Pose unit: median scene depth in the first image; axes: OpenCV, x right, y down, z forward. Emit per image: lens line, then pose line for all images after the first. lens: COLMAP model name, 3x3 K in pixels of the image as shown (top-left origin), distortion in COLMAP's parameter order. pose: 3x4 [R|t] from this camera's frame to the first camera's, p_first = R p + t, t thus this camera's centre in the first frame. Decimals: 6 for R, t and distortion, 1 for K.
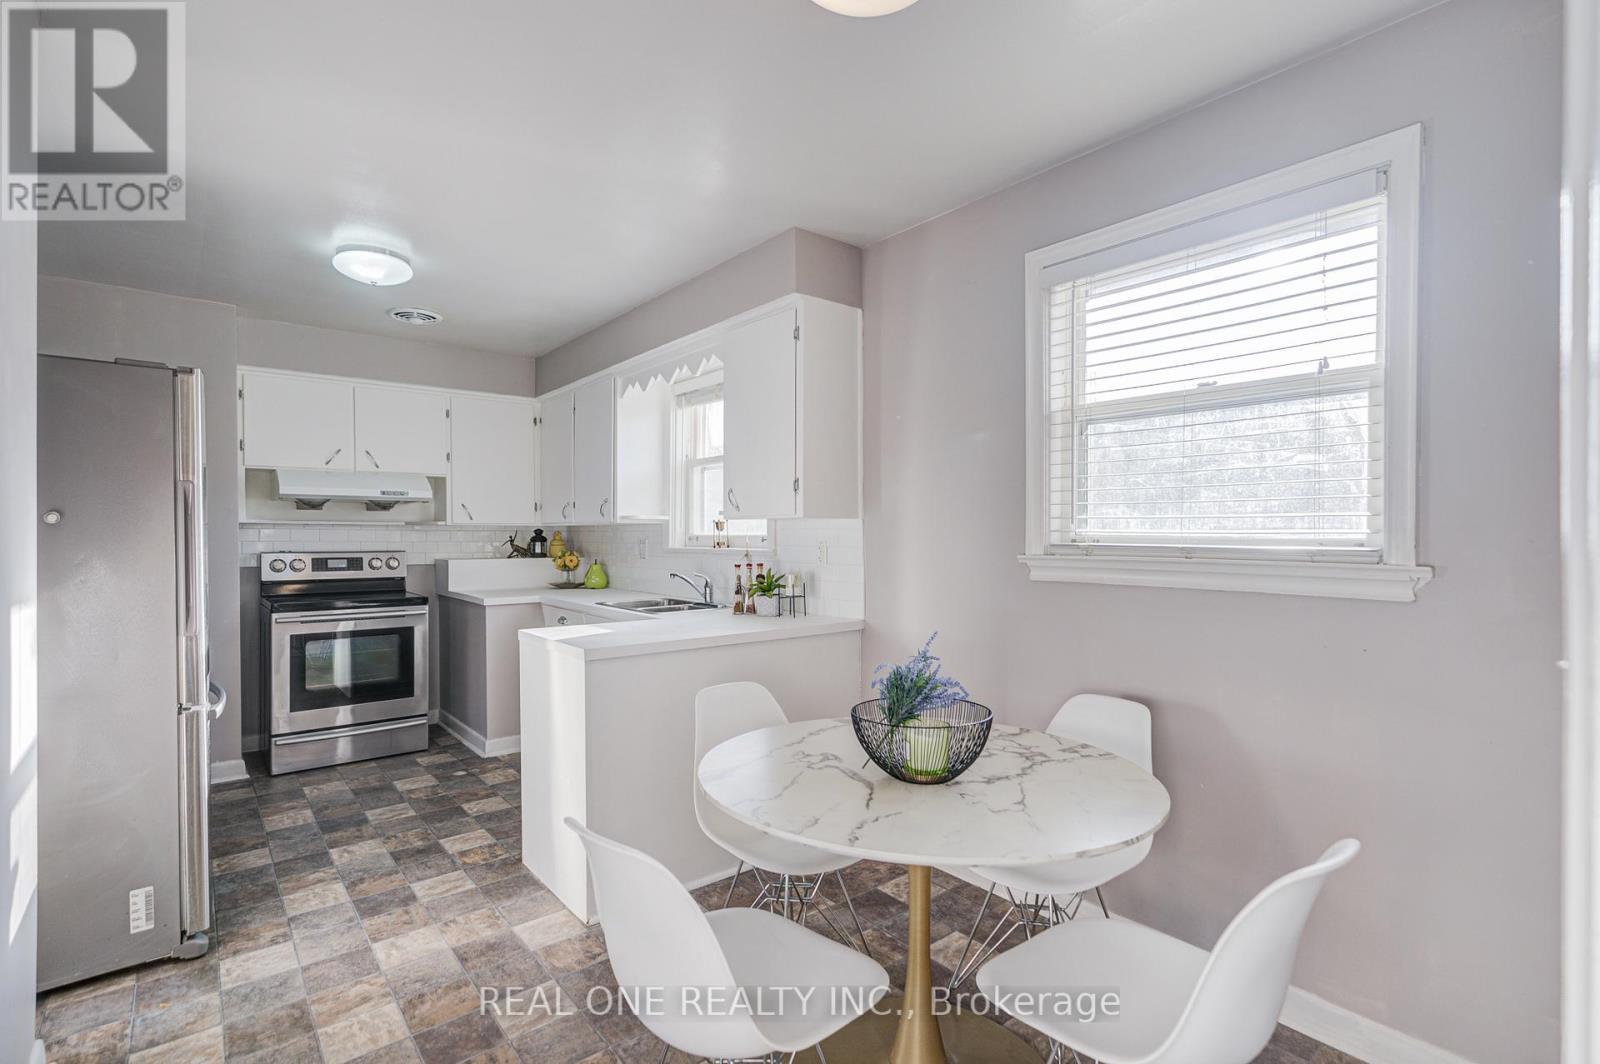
lens RADIAL K [[701.2, 0, 800.9], [0, 701.2, 544.9], [0, 0, 1]] dist [-0.000972, -0.018424]
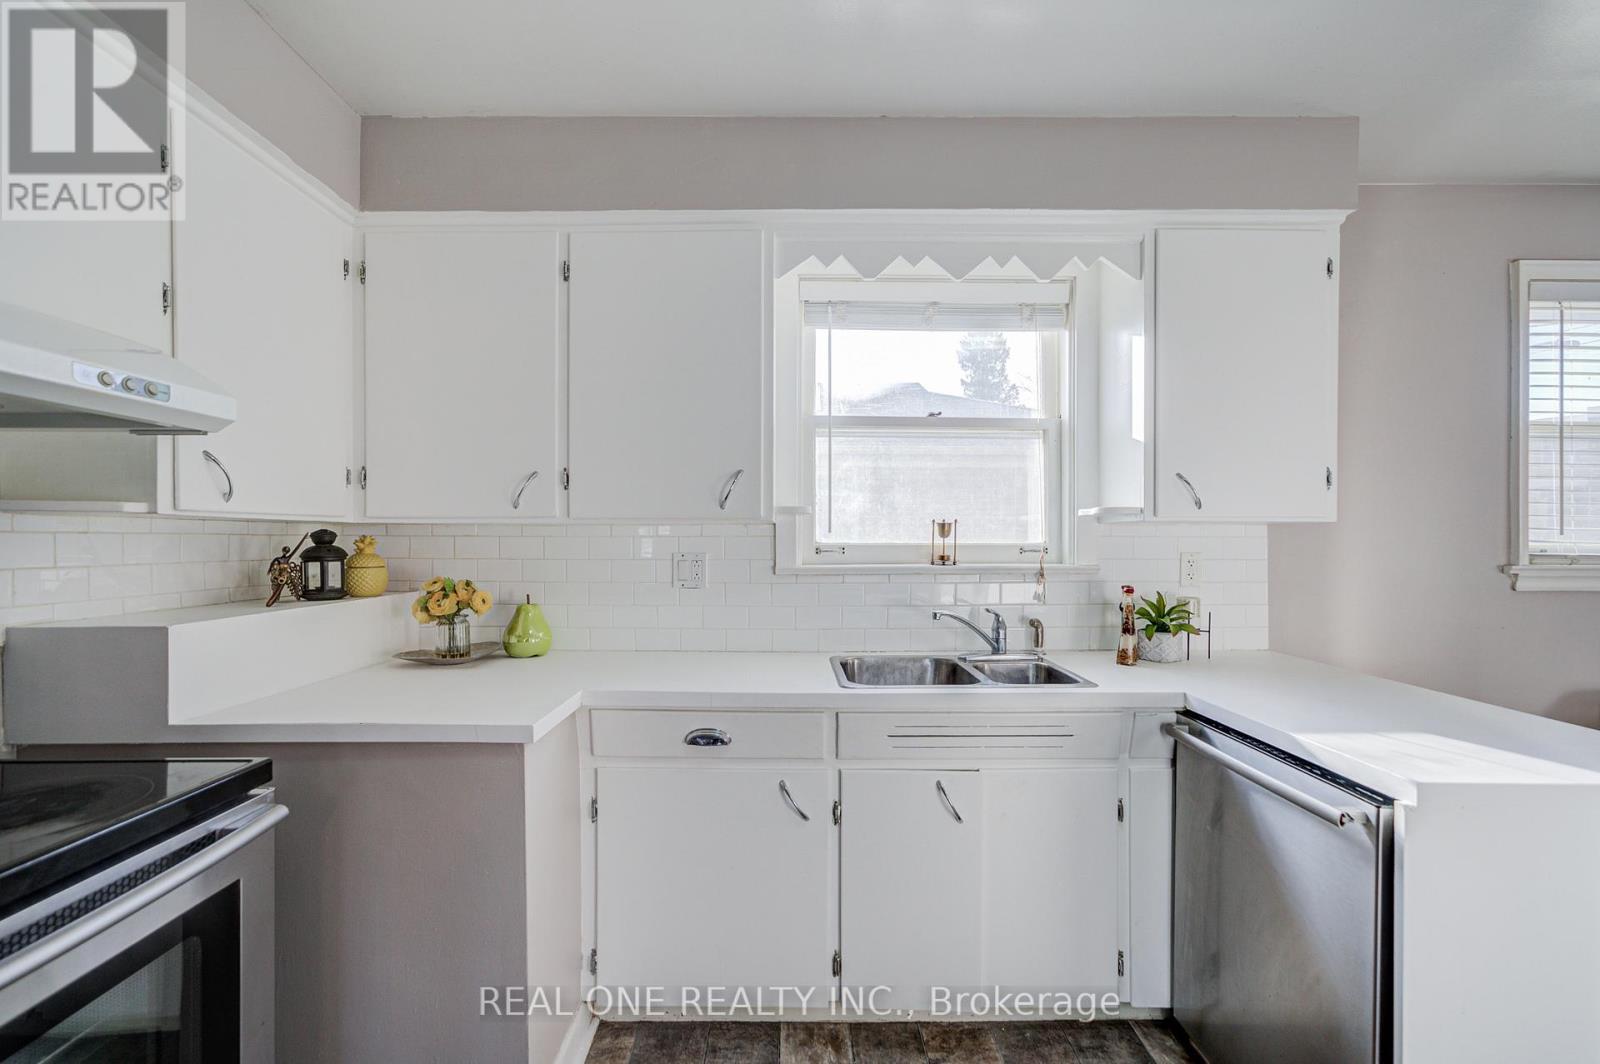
lens RADIAL K [[656.5, 0, 800.0], [0, 656.5, 532.0], [0, 0, 1]] dist [-0.040378, 0.028824]
pose [[0.653616, 0.008791, 0.756776, -1.058901], [0.009344, 0.999763, -0.019684, -0.024274], [-0.756769, 0.019937, 0.653378, 1.177056]]
